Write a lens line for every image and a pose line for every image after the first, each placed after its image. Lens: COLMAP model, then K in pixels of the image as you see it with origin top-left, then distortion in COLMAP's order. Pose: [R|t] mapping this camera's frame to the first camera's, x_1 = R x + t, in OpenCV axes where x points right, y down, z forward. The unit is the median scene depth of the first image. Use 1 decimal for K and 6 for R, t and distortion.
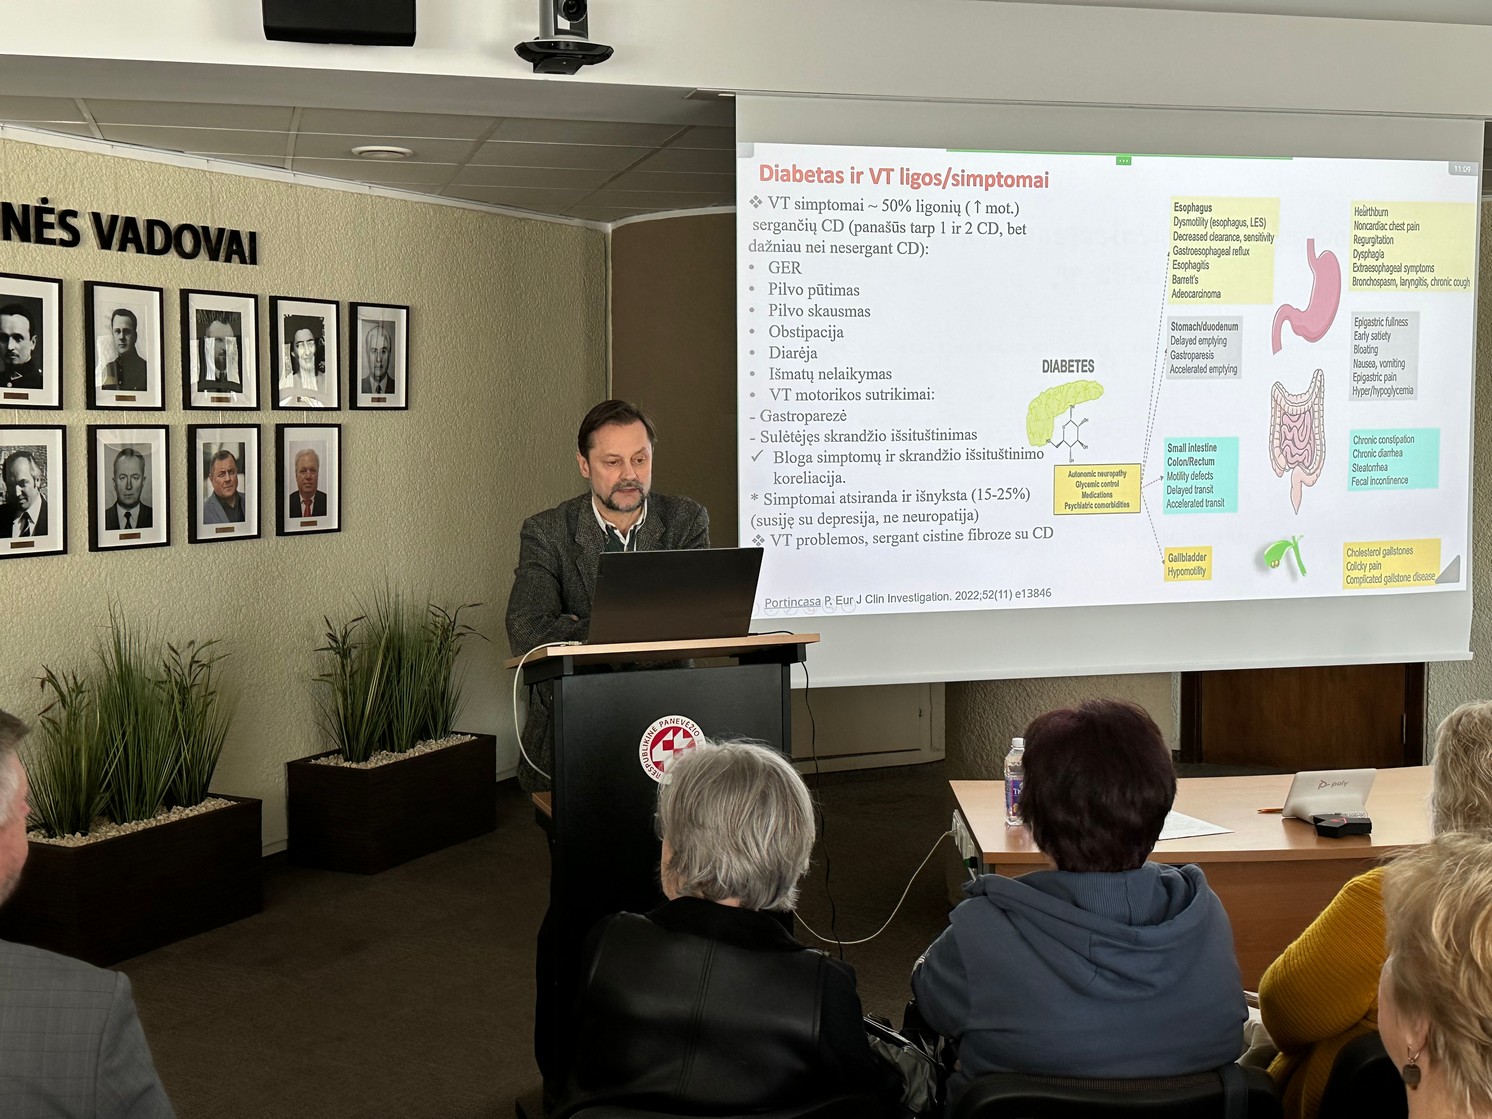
lens RADIAL K [[1865.7, 0, 746.0], [0, 1865.7, 559.5], [0, 0, 1]] dist [0.123403, -0.067063]
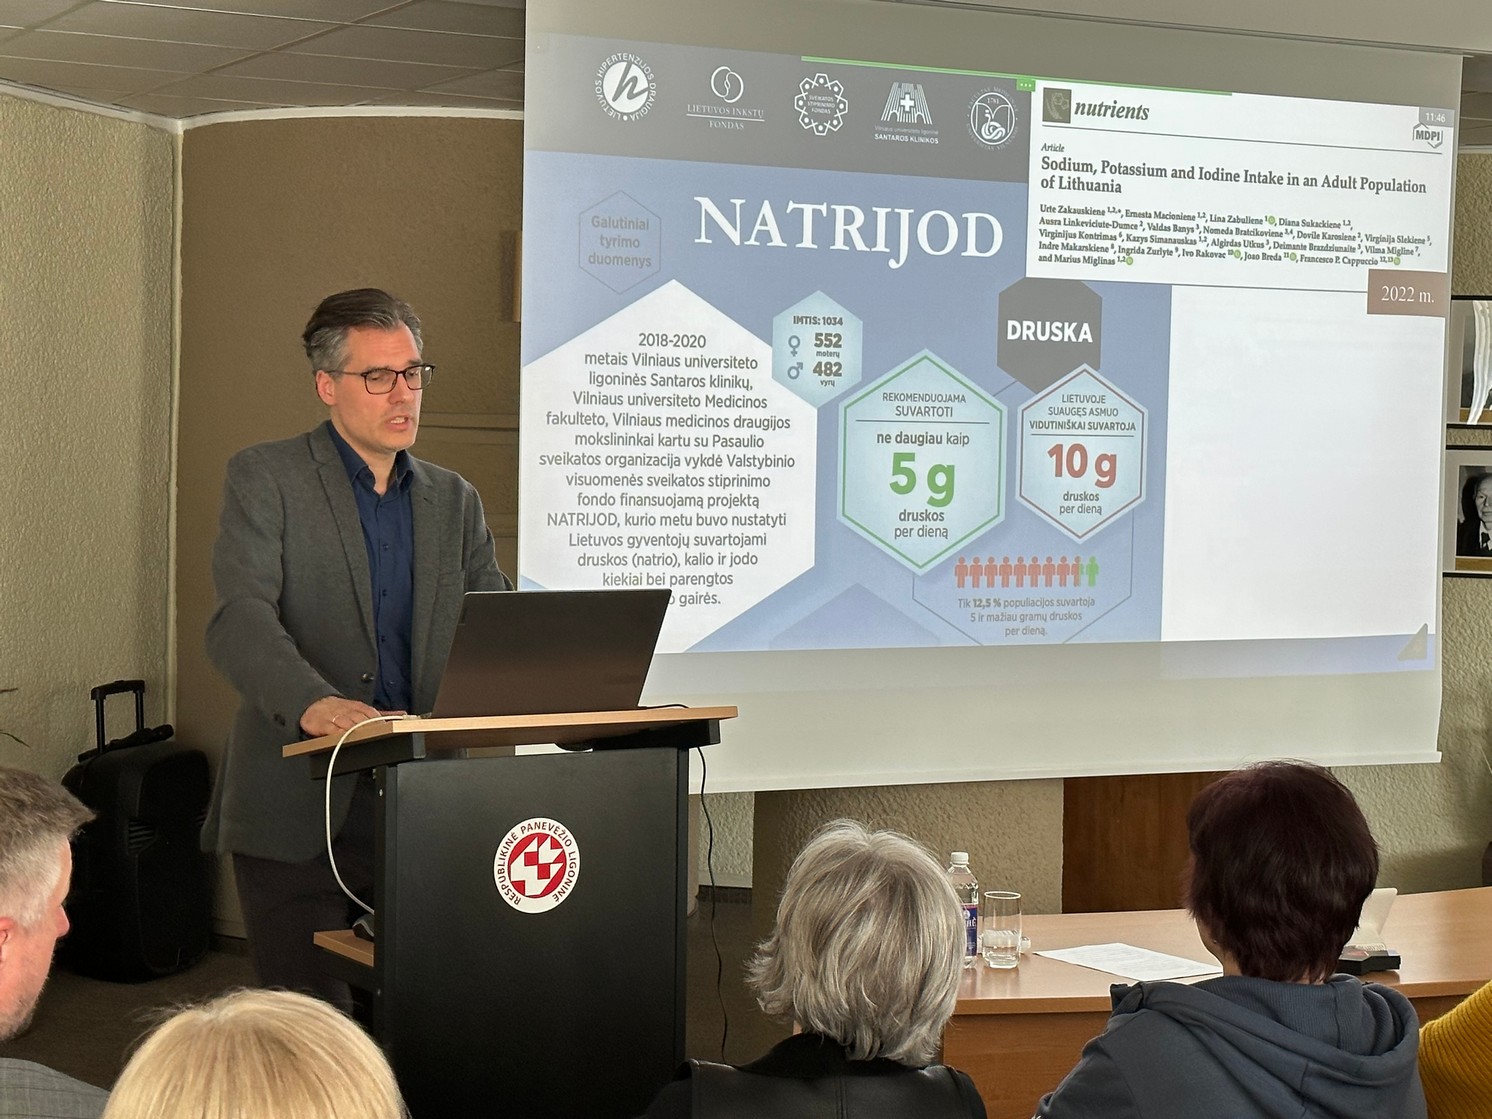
lens RADIAL K [[2784.9, 0, 746.0], [0, 2784.9, 559.5], [0, 0, 1]] dist [0.036331, 0.131982]
pose [[0.979168, 0.015690, 0.202446, -0.115429], [-0.008249, 0.999261, -0.037548, 0.014485], [-0.202886, 0.035096, 0.978573, -0.054418]]
